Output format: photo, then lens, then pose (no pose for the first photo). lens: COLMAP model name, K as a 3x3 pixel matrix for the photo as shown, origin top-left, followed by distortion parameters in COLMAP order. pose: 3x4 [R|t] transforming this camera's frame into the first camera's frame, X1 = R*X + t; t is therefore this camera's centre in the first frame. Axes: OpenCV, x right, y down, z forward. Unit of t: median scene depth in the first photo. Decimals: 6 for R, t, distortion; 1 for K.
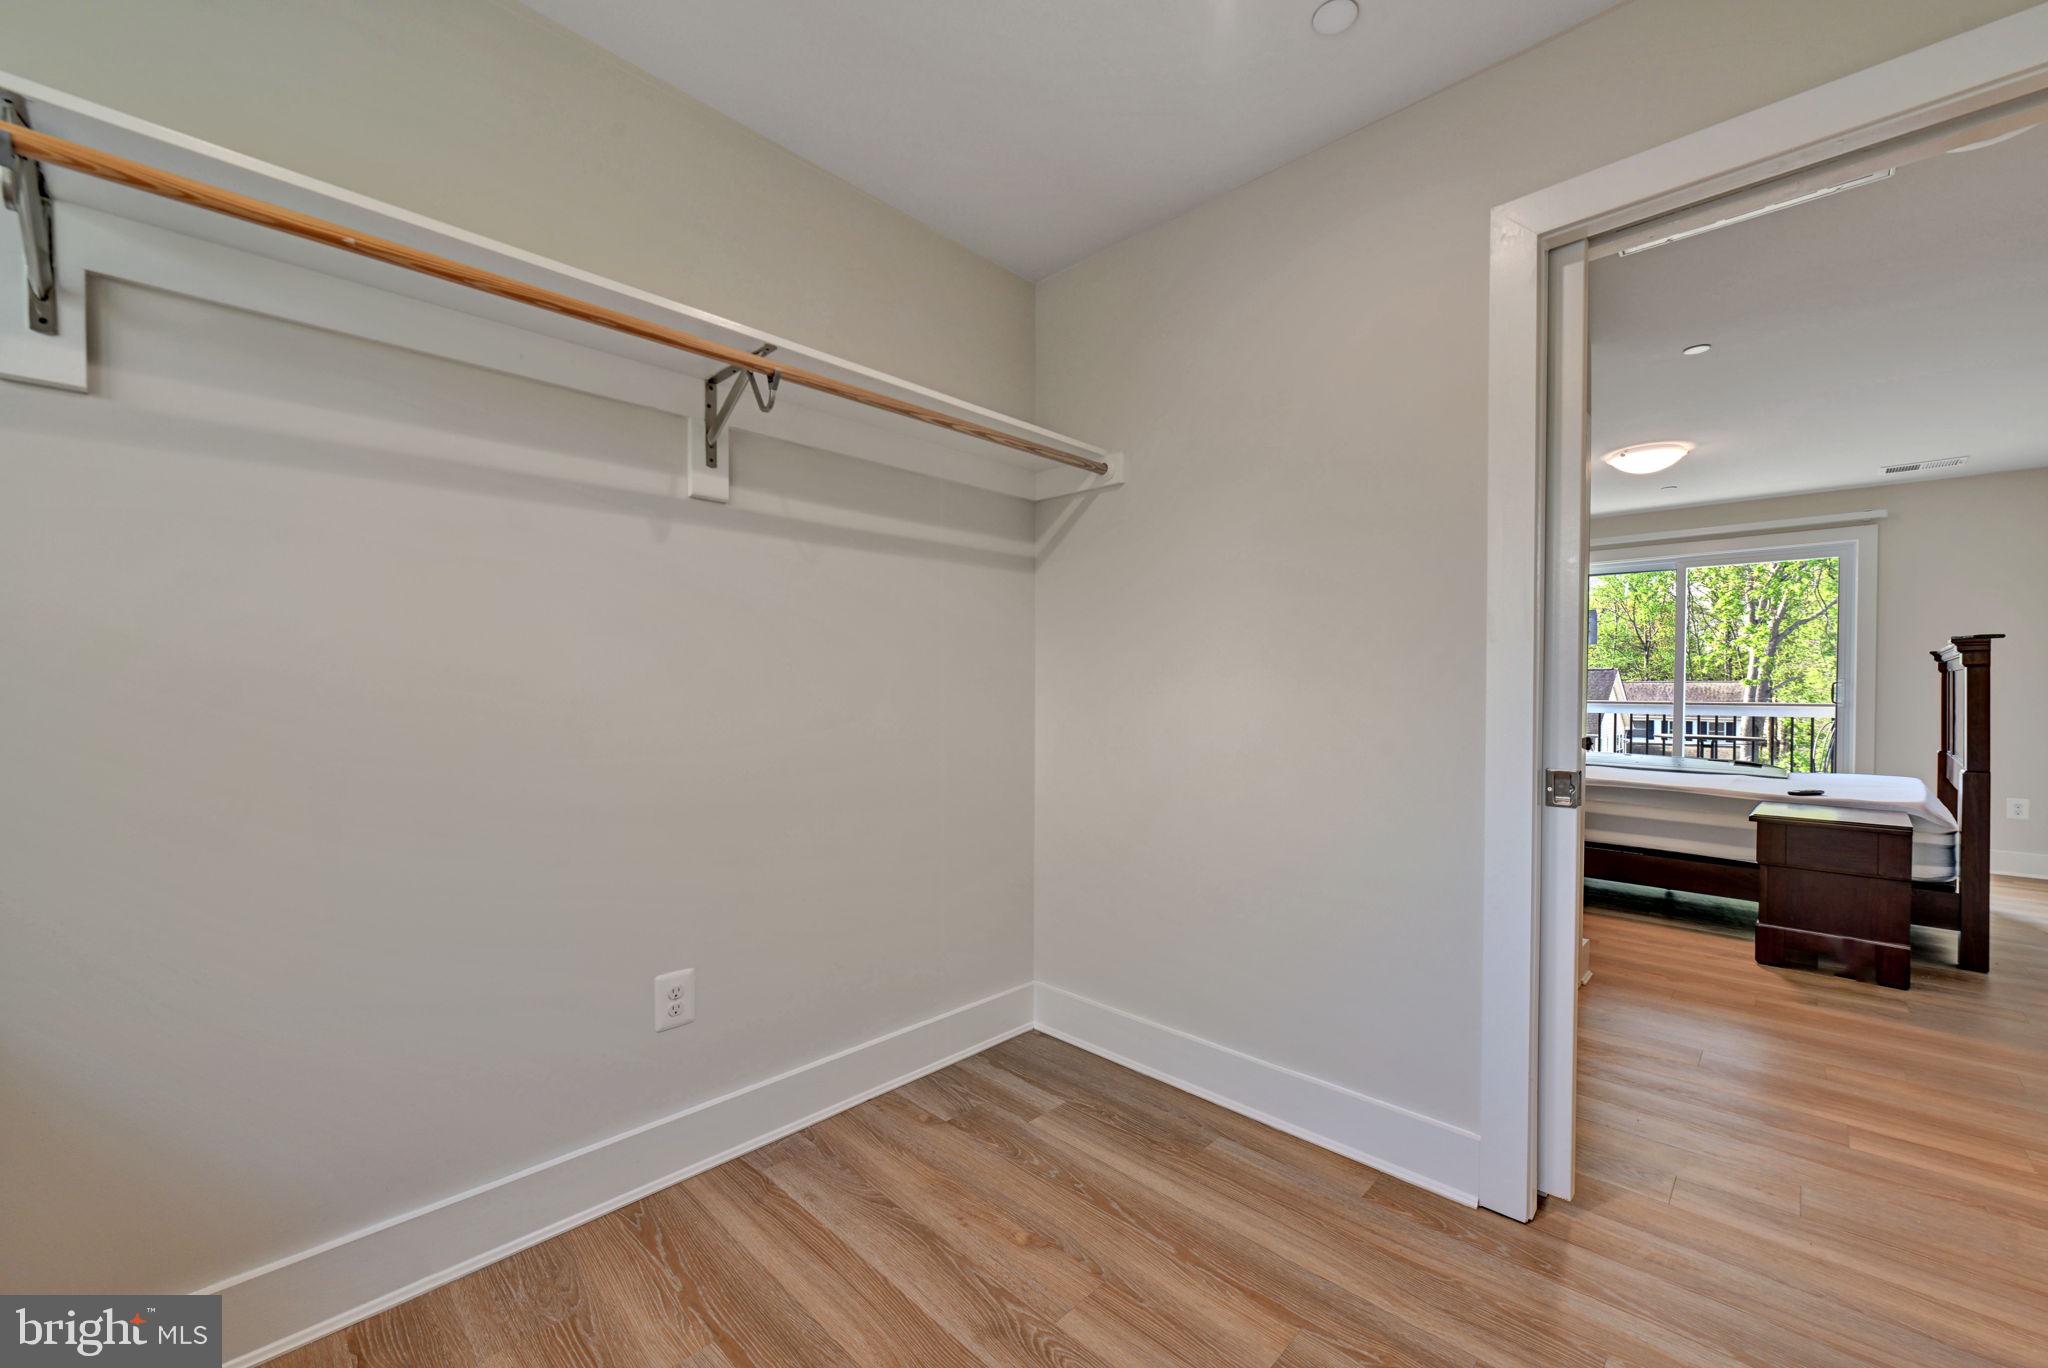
lens RADIAL K [[803.2, 0, 1037.6], [0, 803.2, 689.9], [0, 0, 1]] dist [-0.001947, 0.000224]
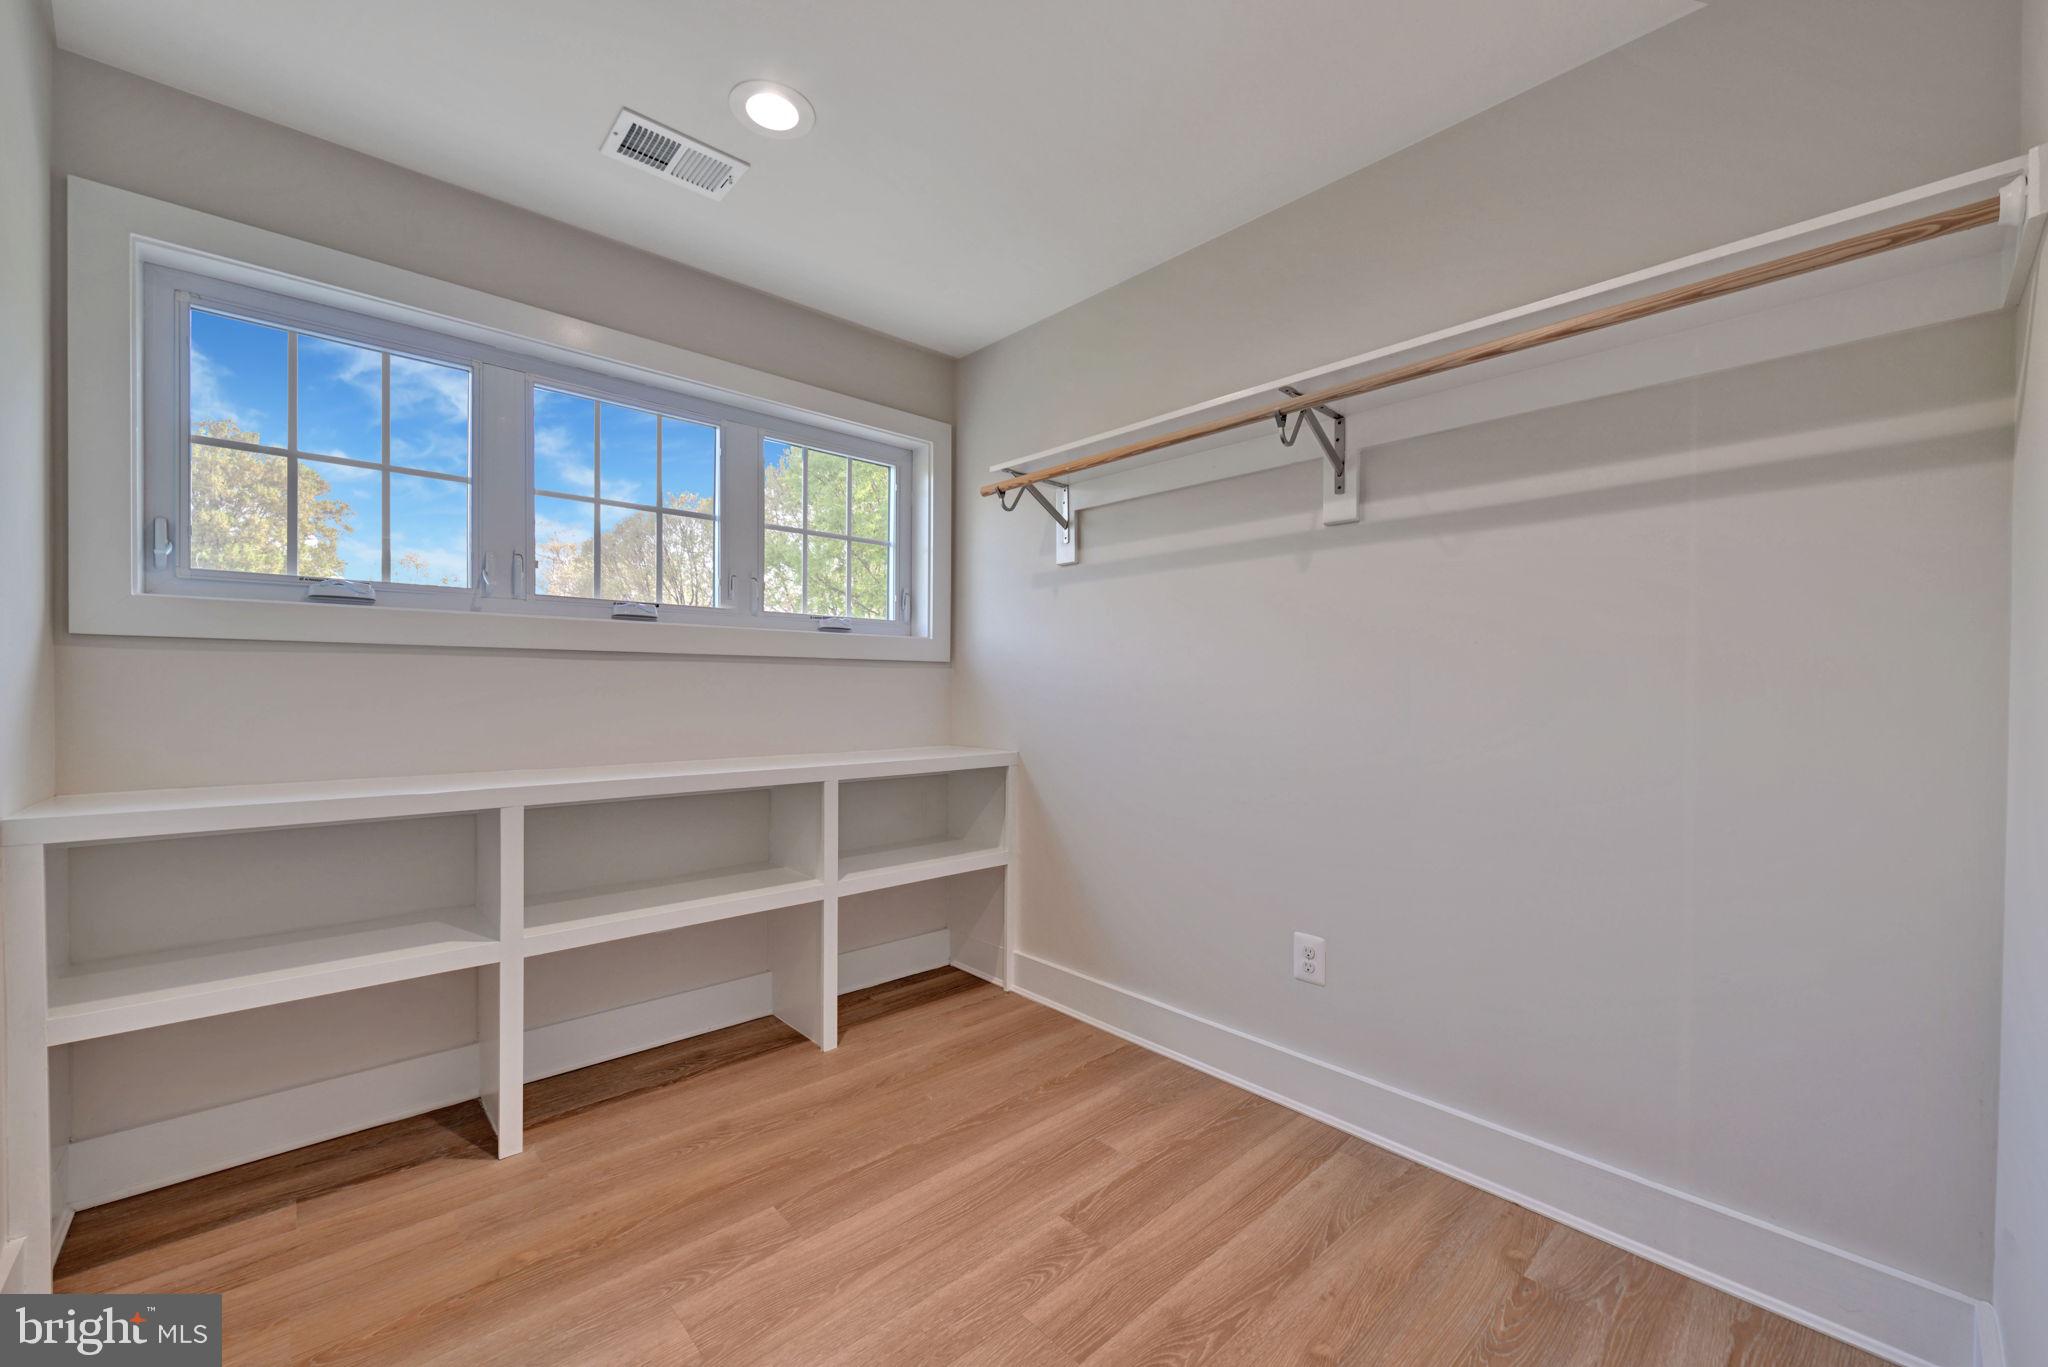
lens RADIAL K [[803.2, 0, 1037.2], [0, 803.2, 689.4], [0, 0, 1]] dist [-0.001947, 0.000224]
pose [[-0.049322, -0.004918, -0.998771, 0.751967], [-0.012792, 0.999909, -0.004292, 0.002999], [0.998701, 0.012564, -0.049380, 0.667331]]
